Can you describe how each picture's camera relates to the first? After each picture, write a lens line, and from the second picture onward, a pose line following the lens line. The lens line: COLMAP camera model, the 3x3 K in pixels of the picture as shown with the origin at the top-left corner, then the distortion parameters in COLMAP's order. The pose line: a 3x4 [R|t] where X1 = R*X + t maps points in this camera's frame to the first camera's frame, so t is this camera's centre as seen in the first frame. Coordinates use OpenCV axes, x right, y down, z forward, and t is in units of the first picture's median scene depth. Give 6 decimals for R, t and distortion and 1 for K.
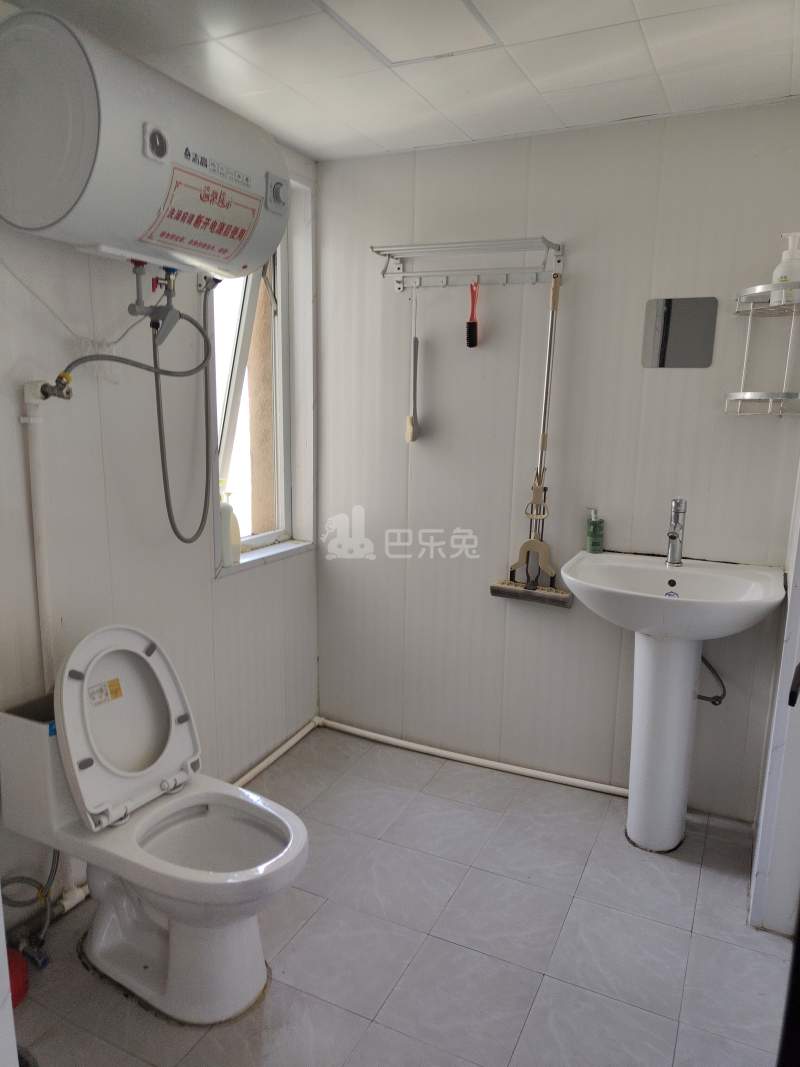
lens RADIAL K [[736.3, 0, 418.5], [0, 736.3, 544.1], [0, 0, 1]] dist [0.027095, -0.012866]
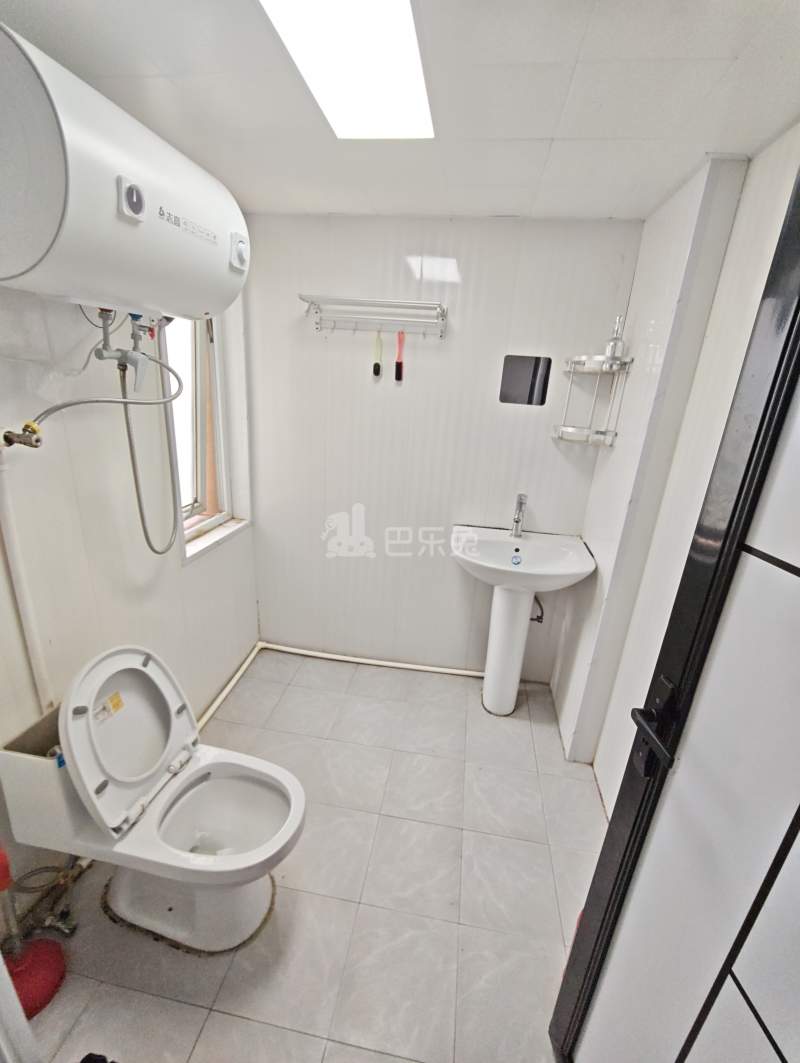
lens RADIAL K [[445.7, 0, 416.0], [0, 445.7, 529.8], [0, 0, 1]] dist [-0.007348, 0.003535]
pose [[0.955480, -0.051767, 0.290478, -0.146944], [0.013009, 0.990922, 0.133804, -0.140040], [-0.294768, -0.124068, 0.947480, 0.240242]]
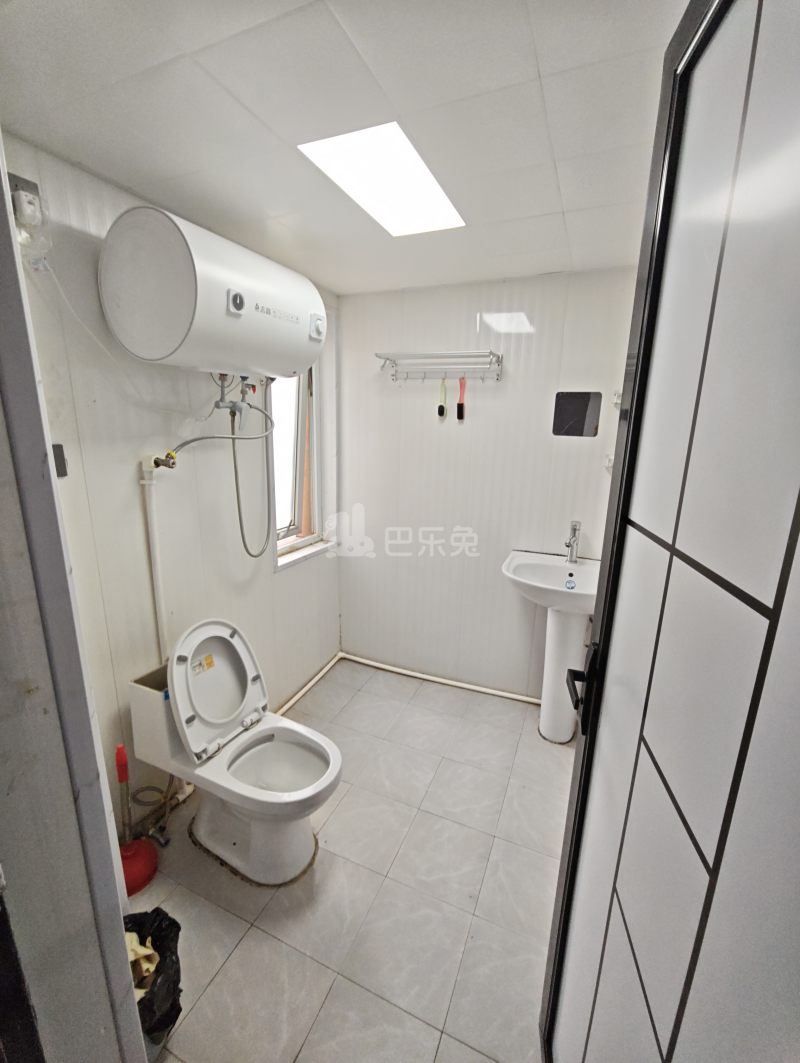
lens RADIAL K [[445.7, 0, 414.6], [0, 445.7, 530.9], [0, 0, 1]] dist [-0.007348, 0.003535]
pose [[0.998856, -0.004579, 0.047604, -0.038663], [0.003086, 0.999503, 0.031386, -0.087392], [-0.047724, -0.031203, 0.998373, 0.094478]]
